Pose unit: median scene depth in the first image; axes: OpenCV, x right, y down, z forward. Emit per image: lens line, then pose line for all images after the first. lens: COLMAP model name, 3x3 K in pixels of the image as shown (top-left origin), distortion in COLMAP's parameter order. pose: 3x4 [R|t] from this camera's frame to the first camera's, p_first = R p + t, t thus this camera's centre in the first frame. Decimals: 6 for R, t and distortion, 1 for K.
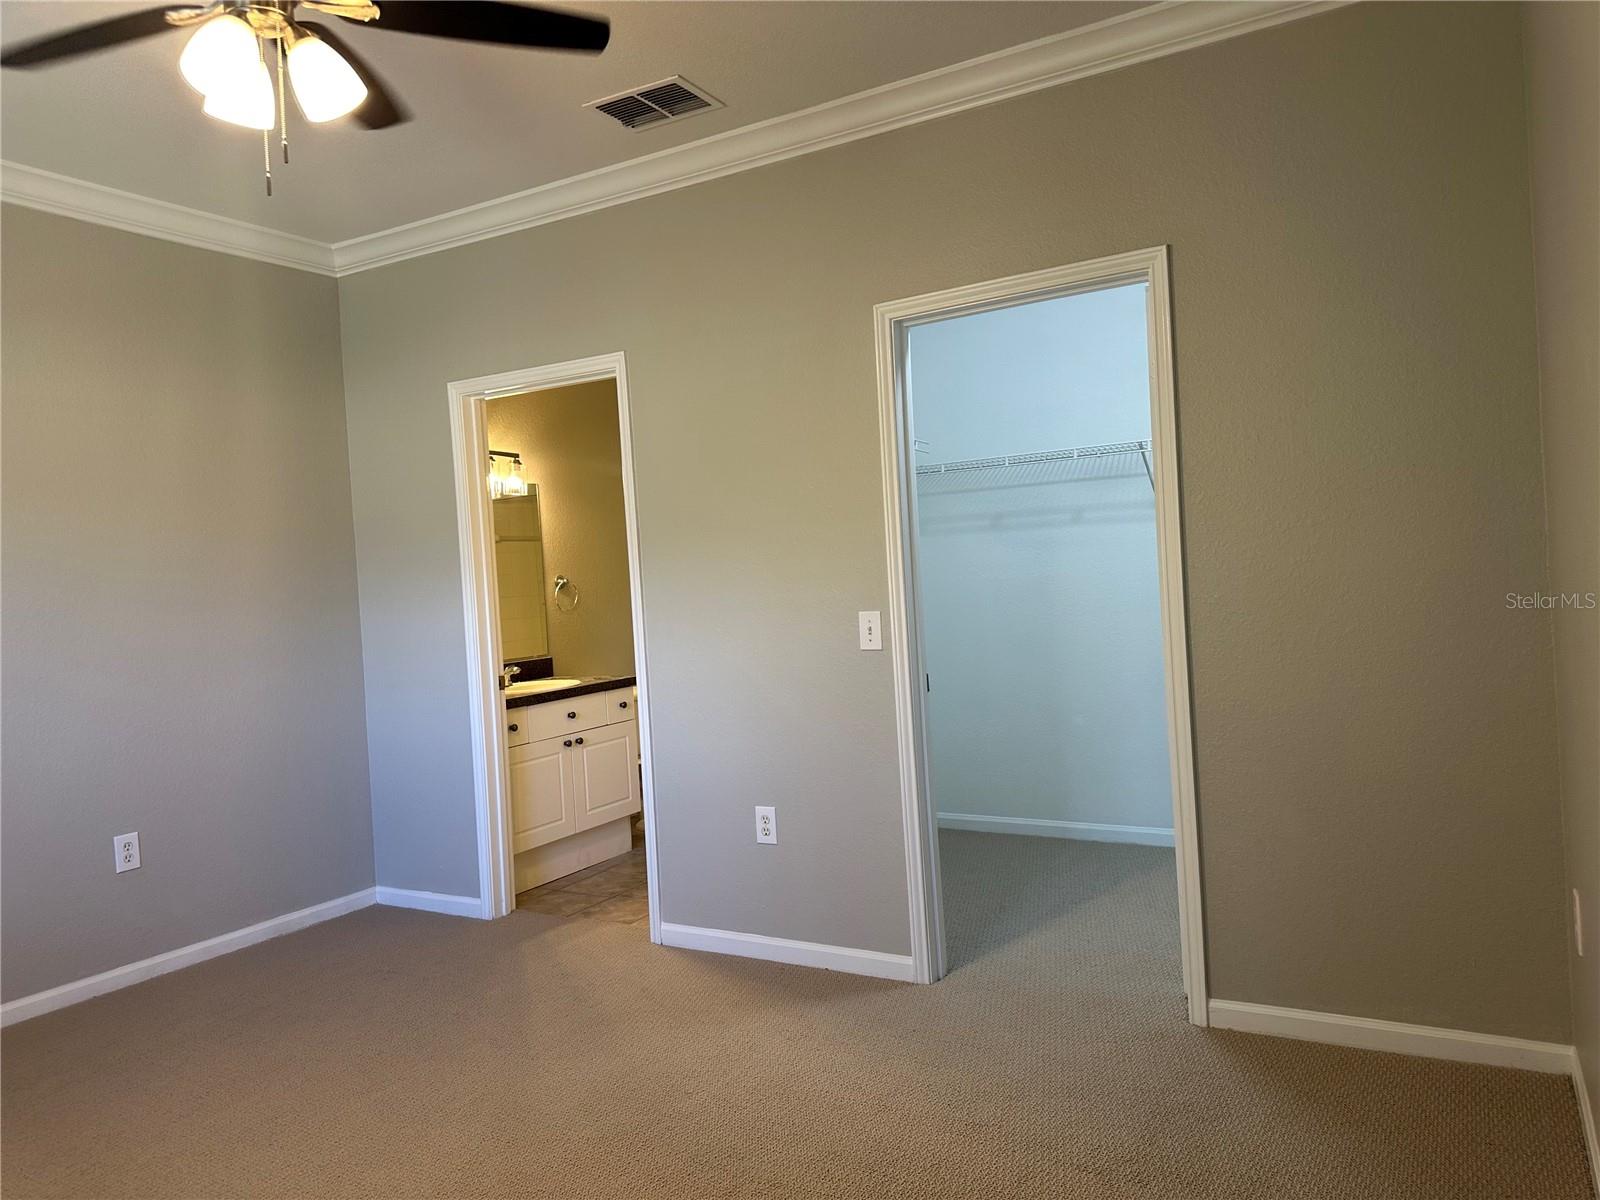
lens RADIAL K [[1138.2, 0, 798.9], [0, 1138.2, 597.4], [0, 0, 1]] dist [0.068565, -0.061310]
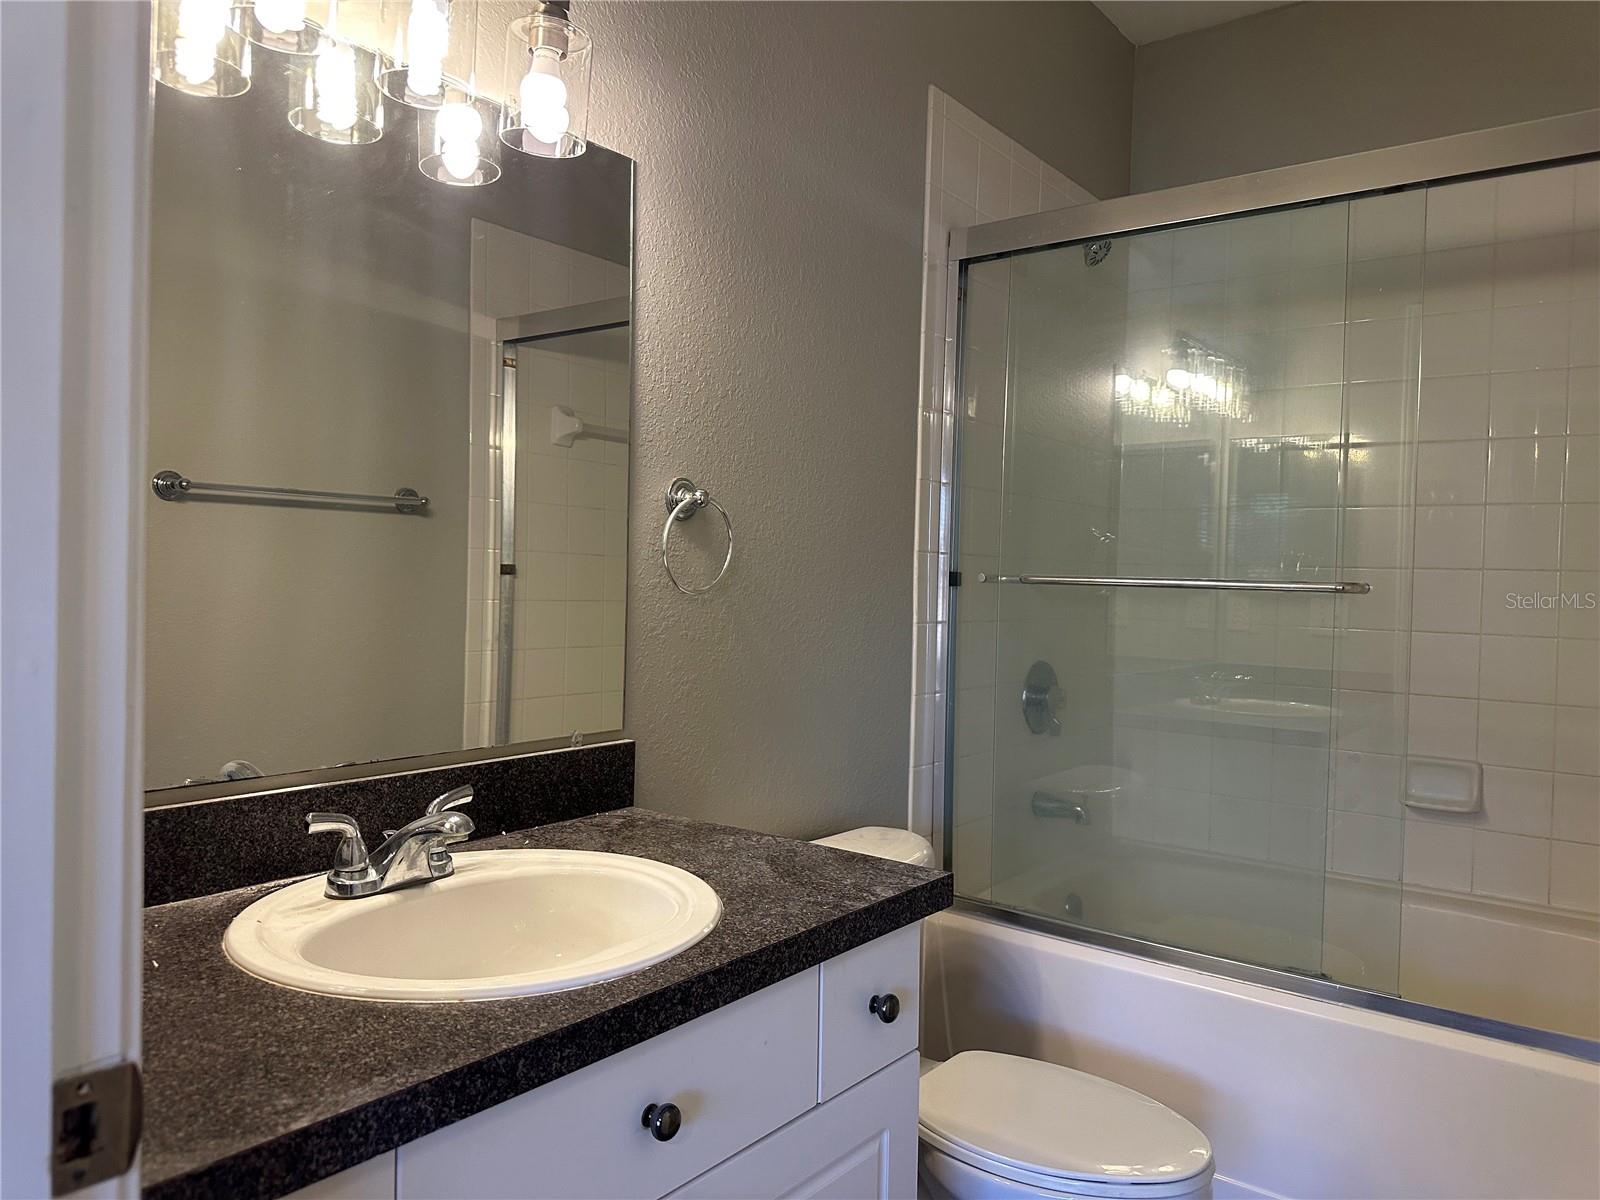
lens RADIAL K [[1138.2, 0, 796.1], [0, 1138.2, 598.0], [0, 0, 1]] dist [0.068565, -0.061310]
pose [[0.988608, 0.077243, -0.129181, -0.135997], [-0.077241, 0.997000, 0.005033, 0.009830], [0.129182, 0.005002, 0.991608, 0.695800]]
